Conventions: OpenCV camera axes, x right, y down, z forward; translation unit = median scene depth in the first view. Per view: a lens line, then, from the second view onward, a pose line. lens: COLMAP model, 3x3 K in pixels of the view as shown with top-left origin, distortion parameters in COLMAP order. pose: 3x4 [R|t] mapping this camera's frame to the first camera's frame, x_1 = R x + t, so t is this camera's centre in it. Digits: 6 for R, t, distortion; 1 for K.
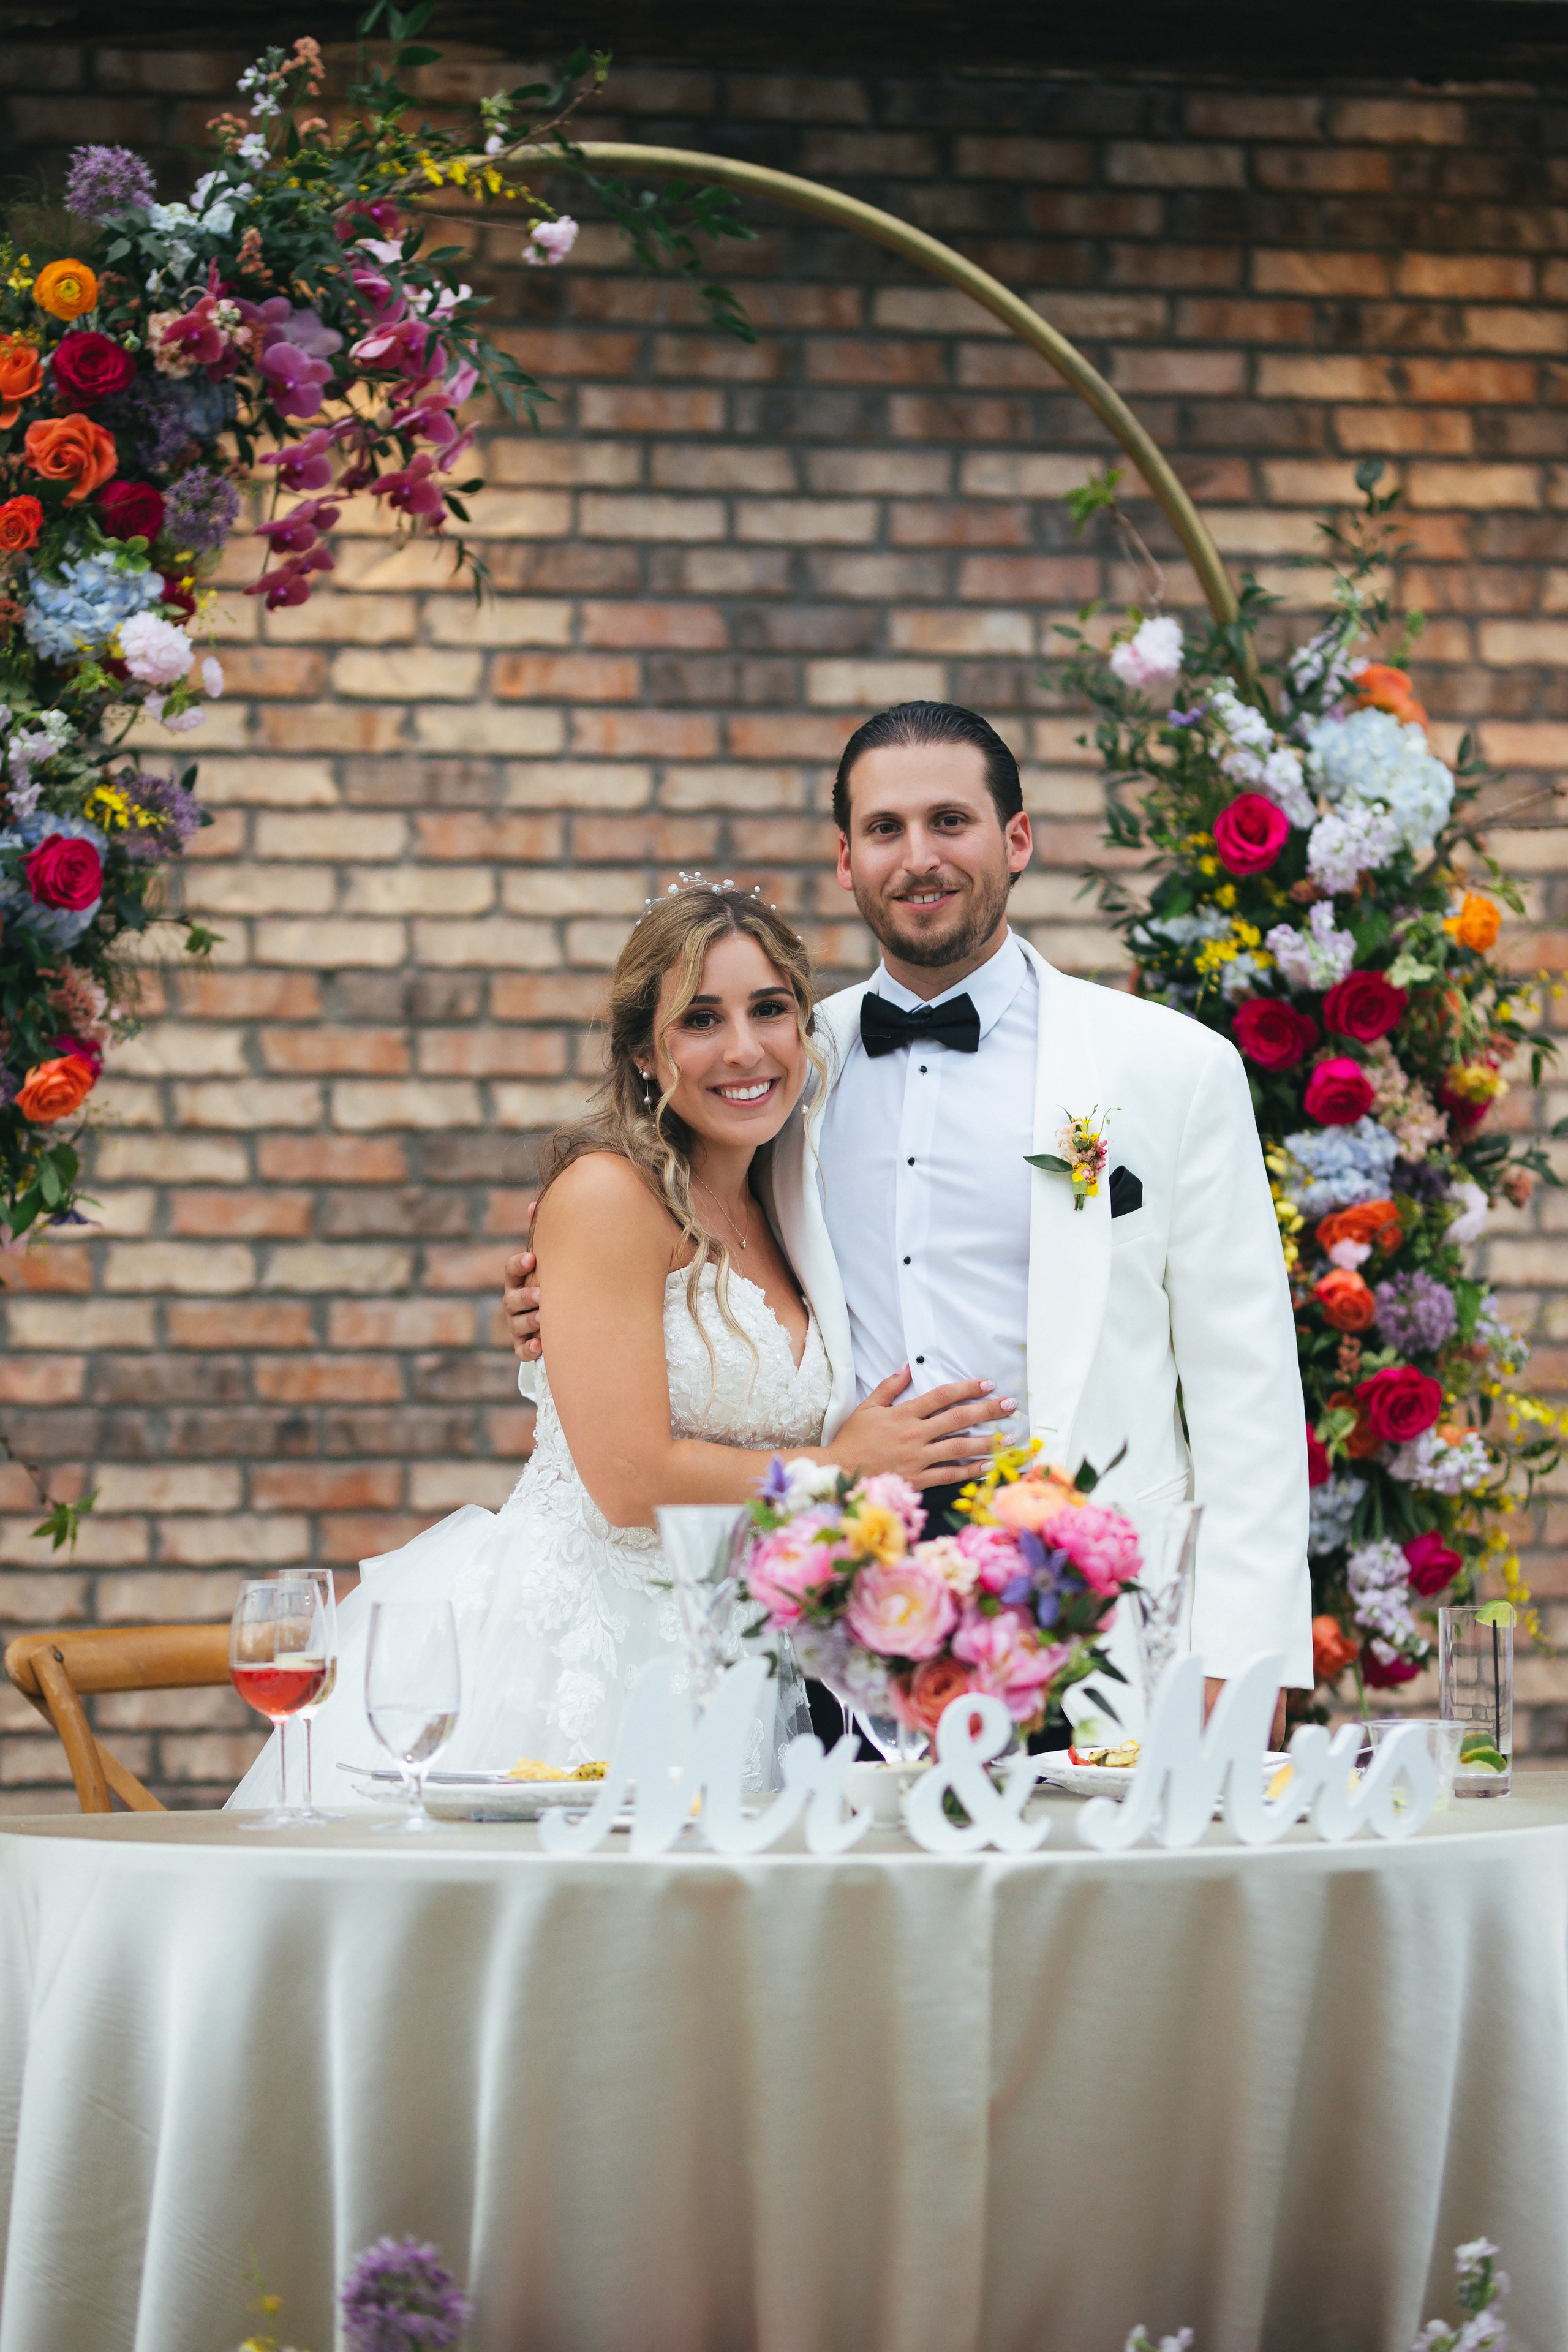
lens RADIAL K [[5546.9, 0, 784.0], [0, 5546.9, 1176.0], [0, 0, 1]] dist [-0.011237, -0.189132]
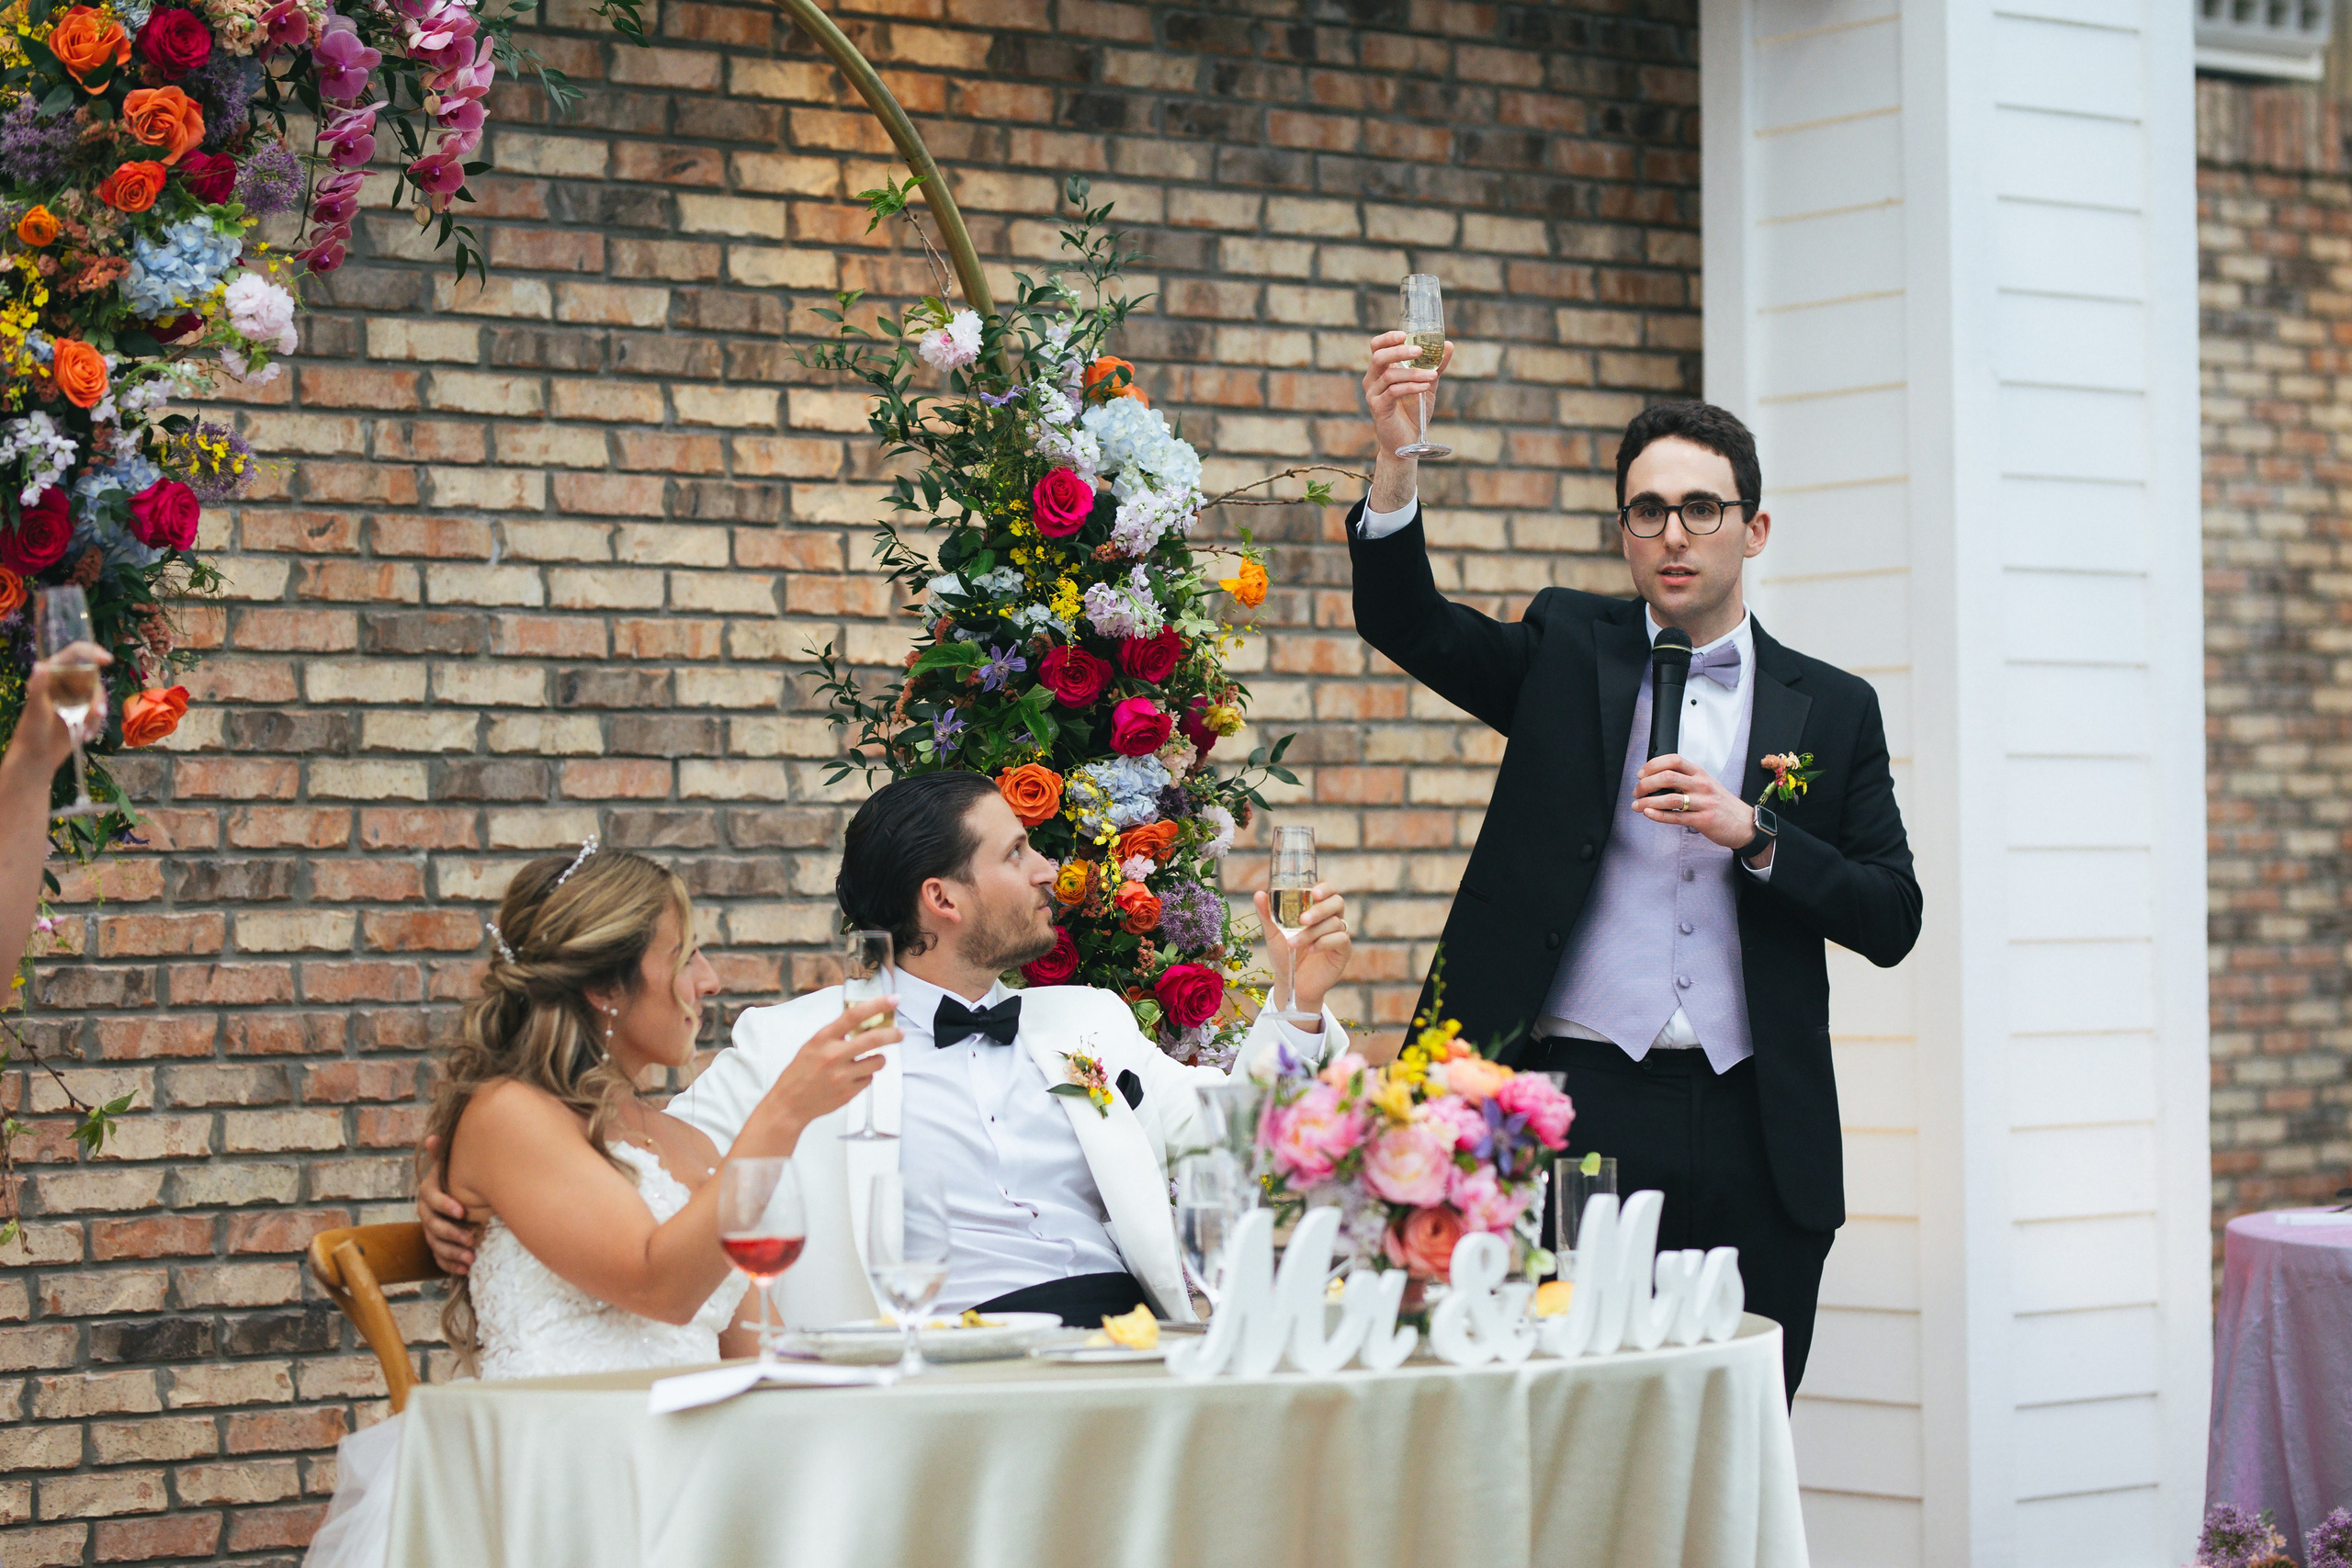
lens RADIAL K [[5546.4, 0, 1176.0], [0, 5546.4, 784.0], [0, 0, 1]] dist [-0.011237, -0.189132]
pose [[0.893474, 0.003294, 0.449104, -0.344012], [-0.003782, 0.999993, 0.000191, -0.002935], [-0.449100, -0.001869, 0.893480, -0.032824]]
